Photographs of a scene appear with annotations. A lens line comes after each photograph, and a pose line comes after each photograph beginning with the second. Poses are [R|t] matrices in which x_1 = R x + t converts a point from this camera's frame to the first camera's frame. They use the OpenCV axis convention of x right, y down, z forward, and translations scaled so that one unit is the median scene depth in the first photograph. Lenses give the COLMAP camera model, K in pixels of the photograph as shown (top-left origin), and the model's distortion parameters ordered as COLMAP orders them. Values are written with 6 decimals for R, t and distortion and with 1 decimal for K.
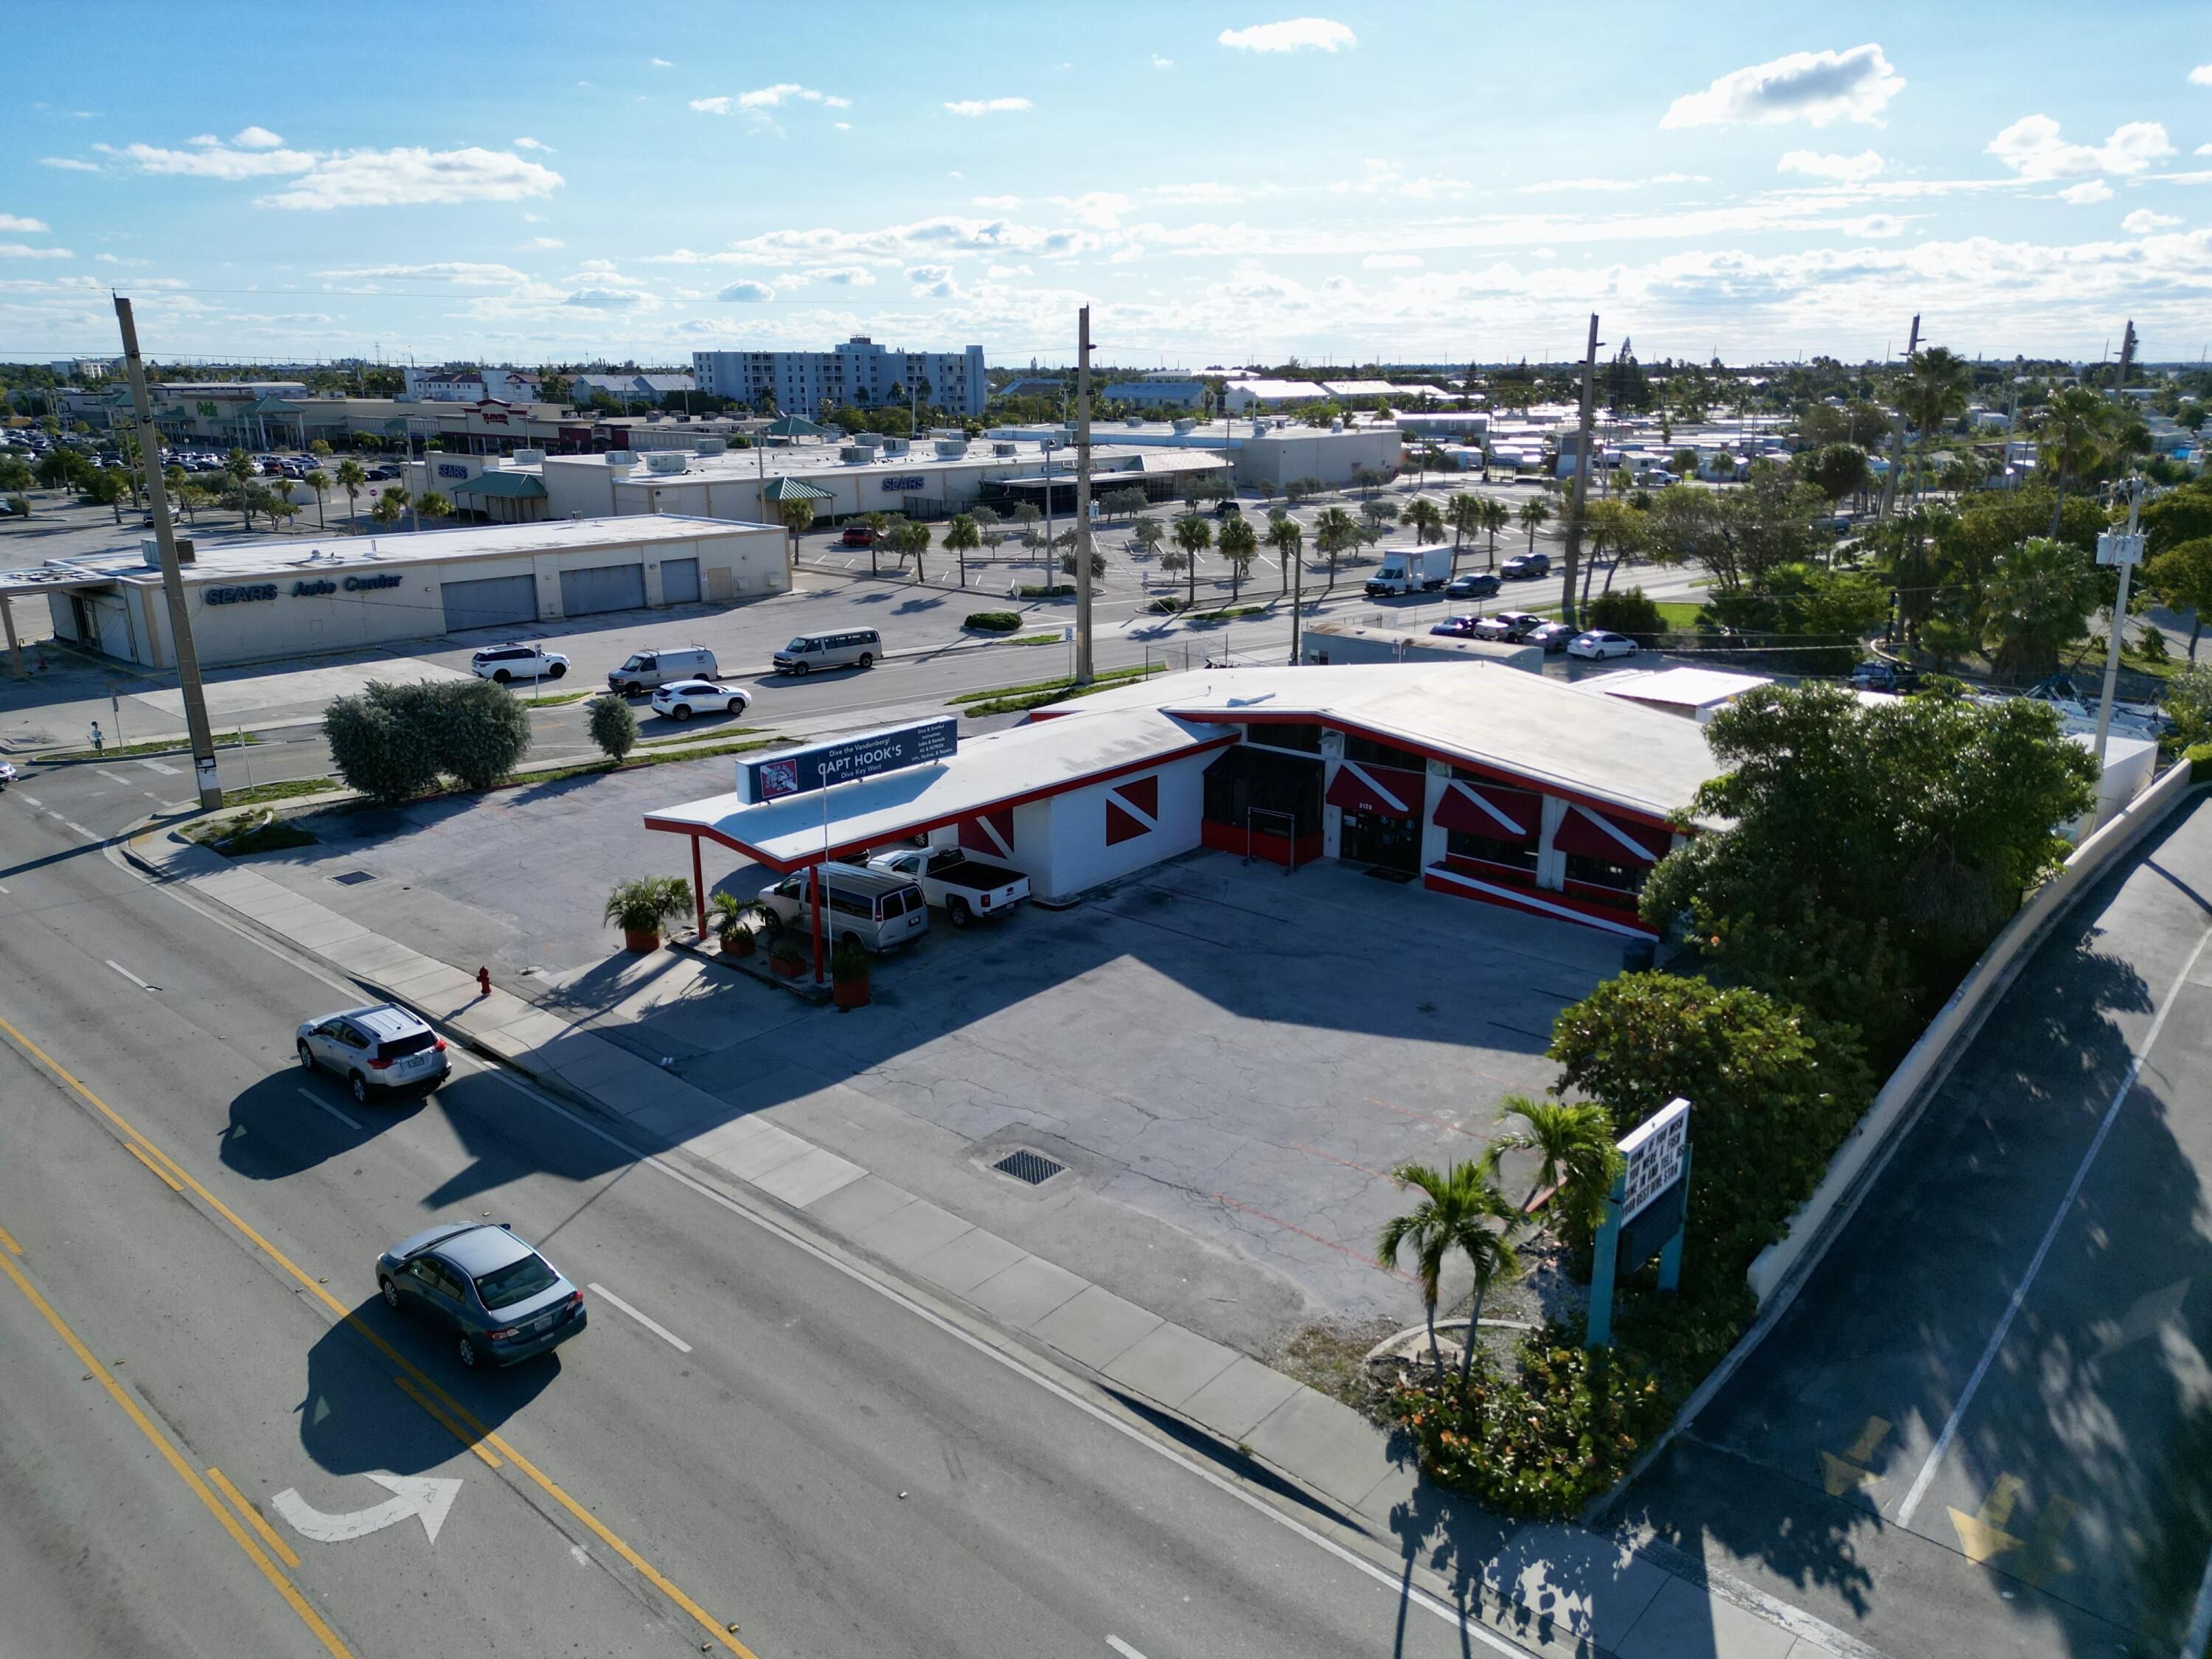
lens RADIAL K [[1549.2, 0, 1114.6], [0, 1549.2, 824.1], [0, 0, 1]] dist [0.067109, -0.065702]
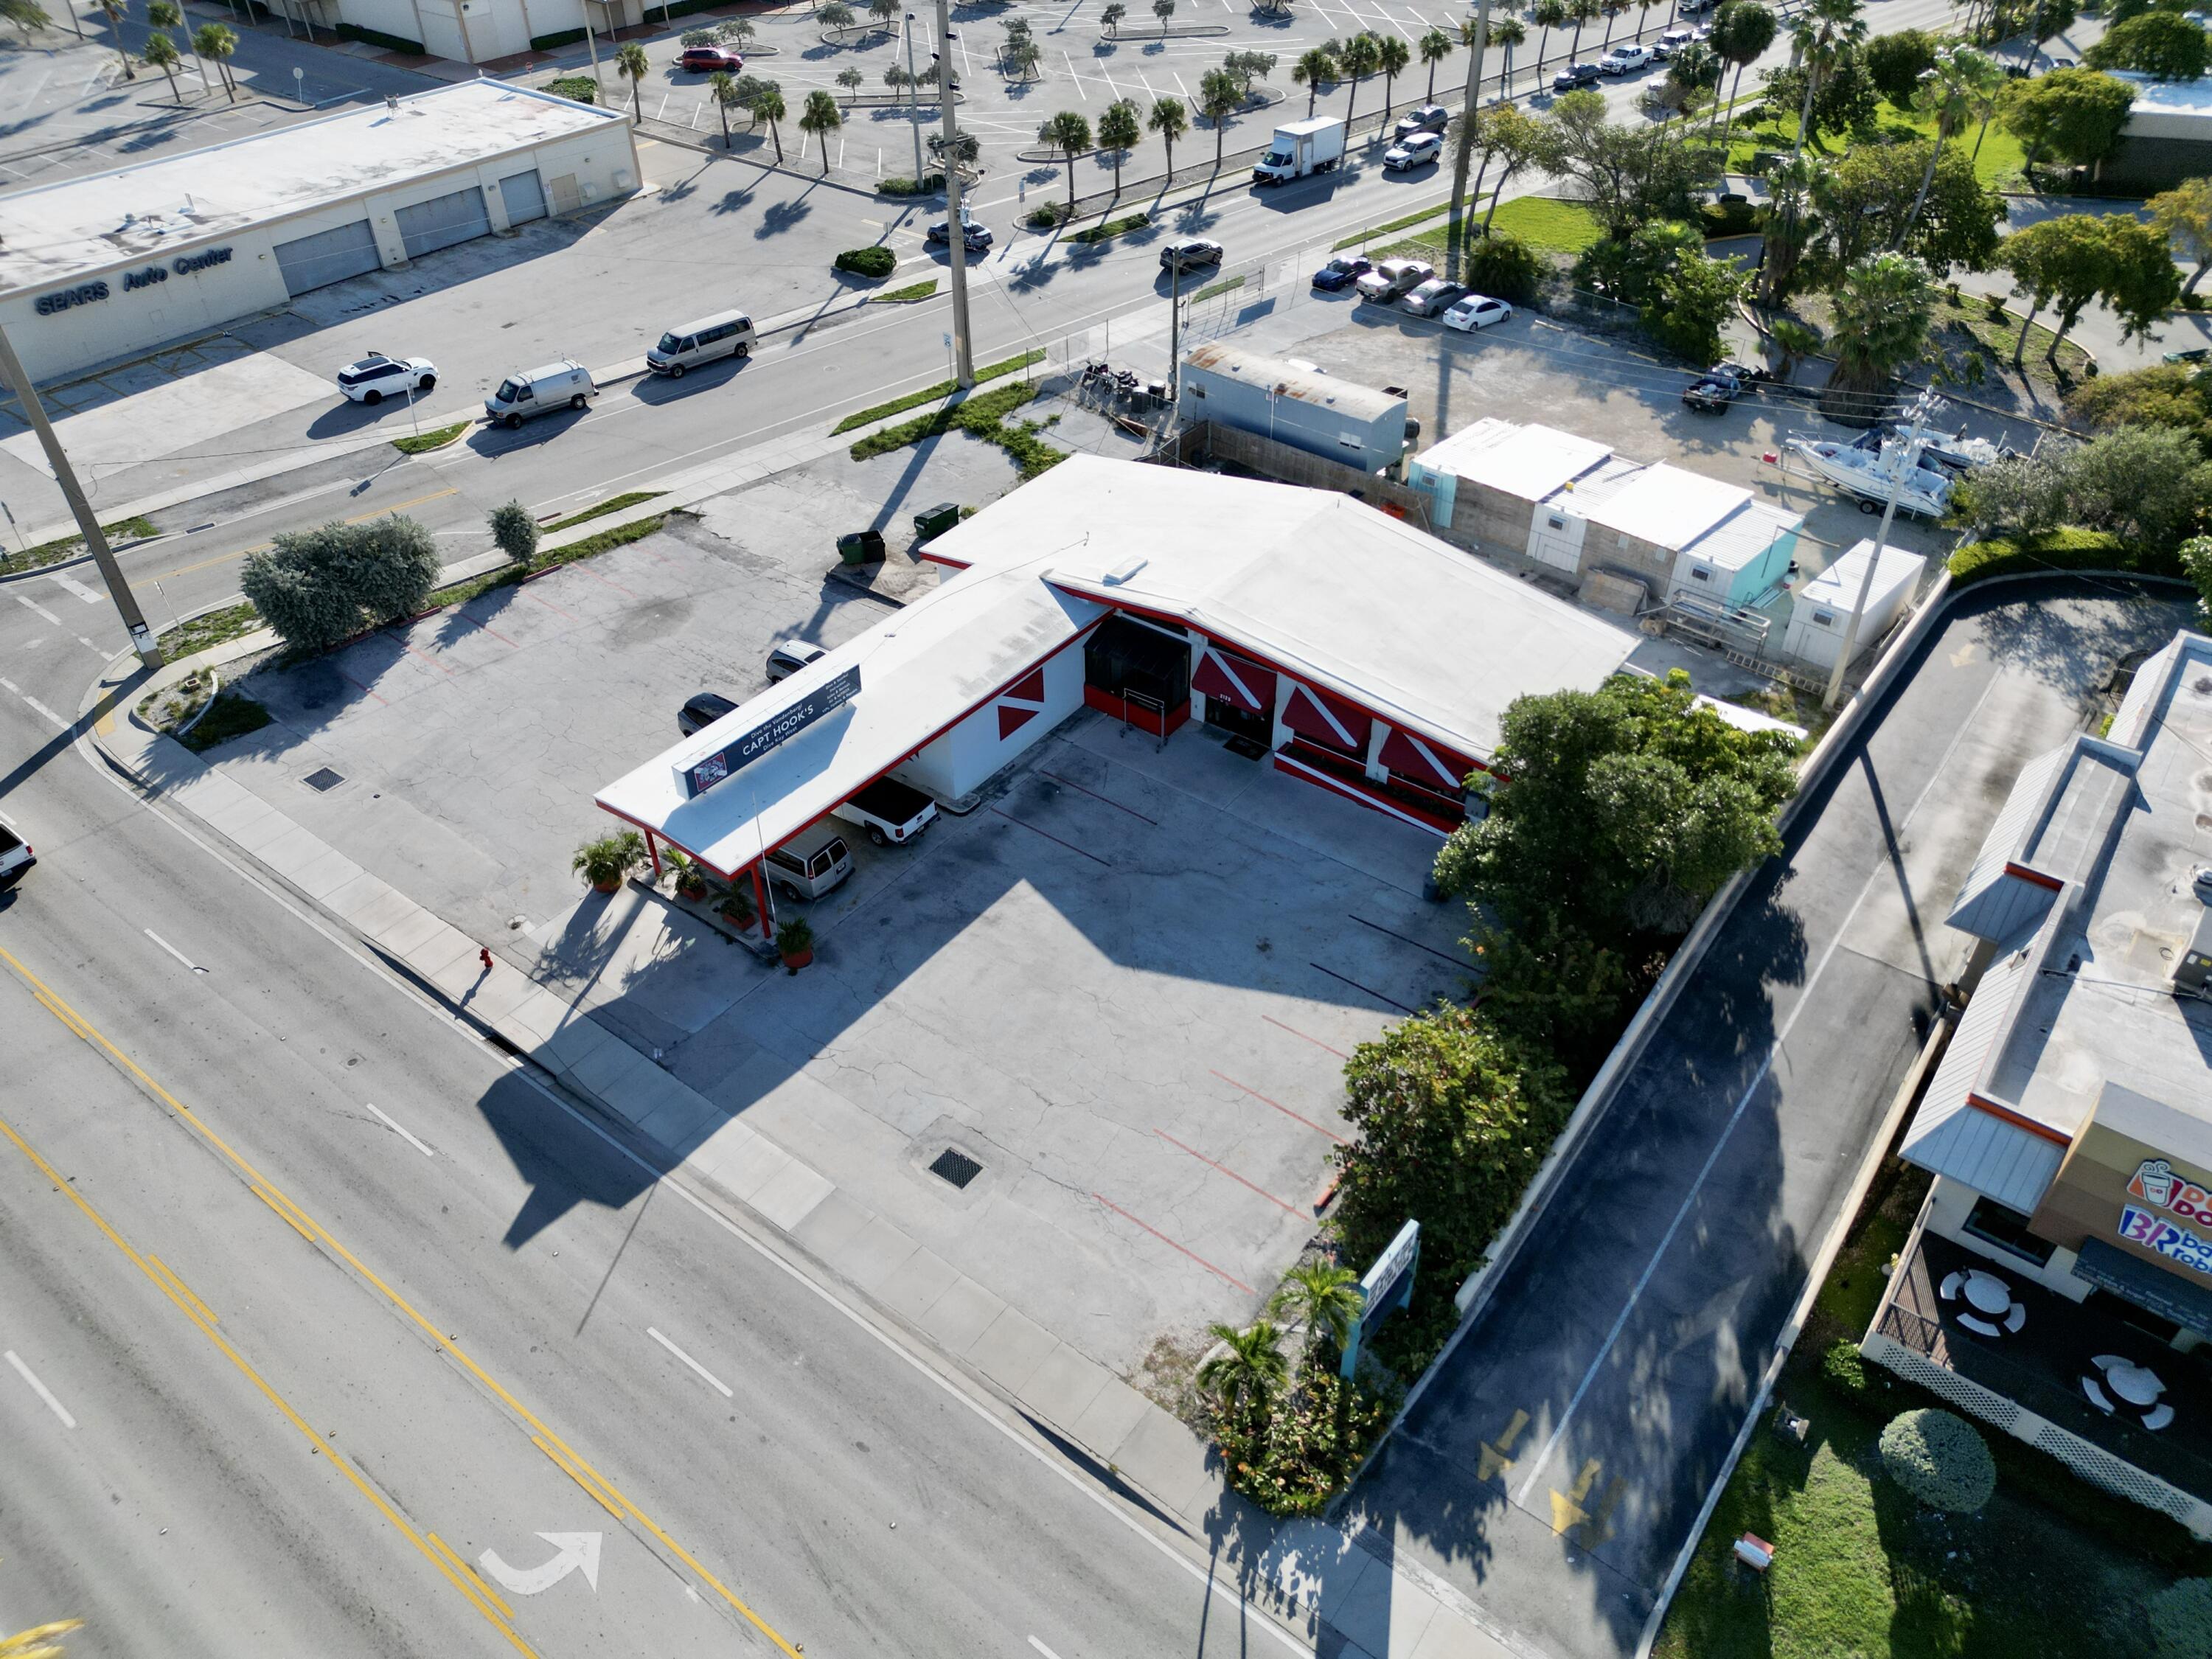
lens RADIAL K [[1549.2, 0, 1115.1], [0, 1549.2, 827.9], [0, 0, 1]] dist [0.067109, -0.065702]
pose [[0.997452, -0.047741, 0.053003, 0.017437], [0.023197, 0.919726, 0.391876, -0.401752], [-0.067457, -0.389648, 0.918490, -0.085004]]
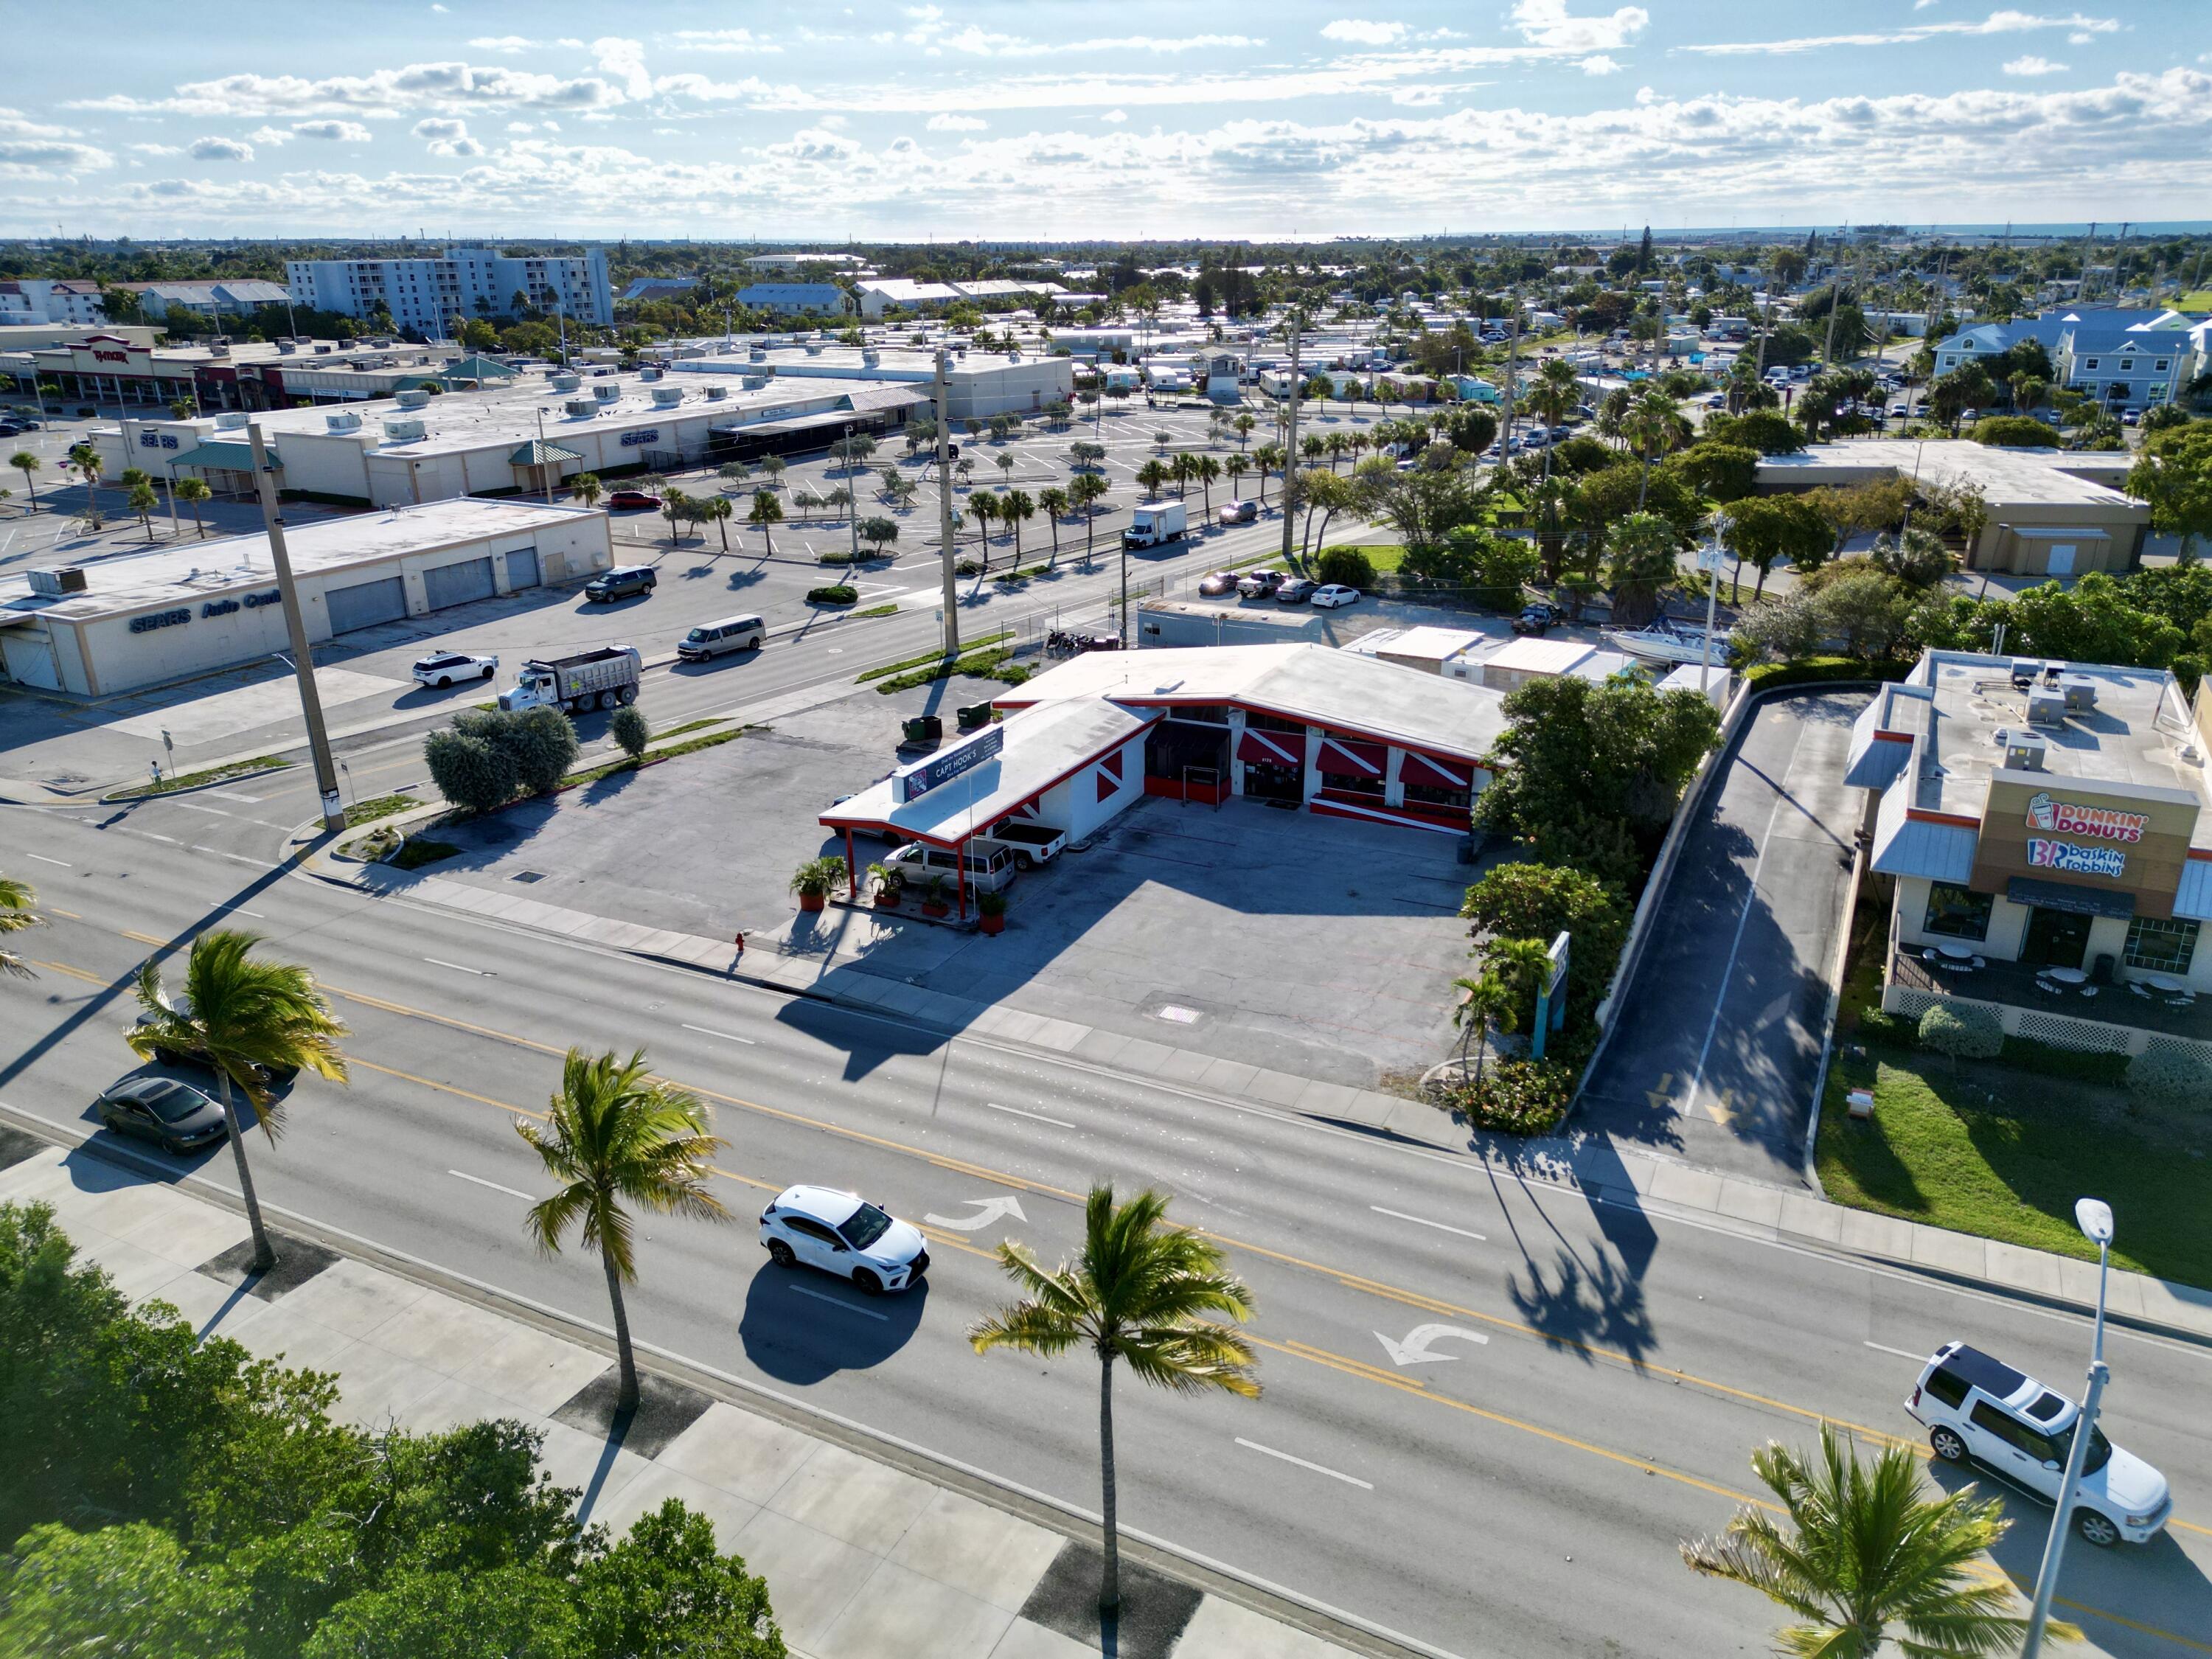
lens RADIAL K [[1549.2, 0, 1114.4], [0, 1549.2, 826.3], [0, 0, 1]] dist [0.067109, -0.065702]
pose [[0.968408, -0.093490, 0.231182, -0.347922], [0.075505, 0.993475, 0.085477, -0.092041], [-0.237665, -0.065322, 0.969148, -0.417909]]
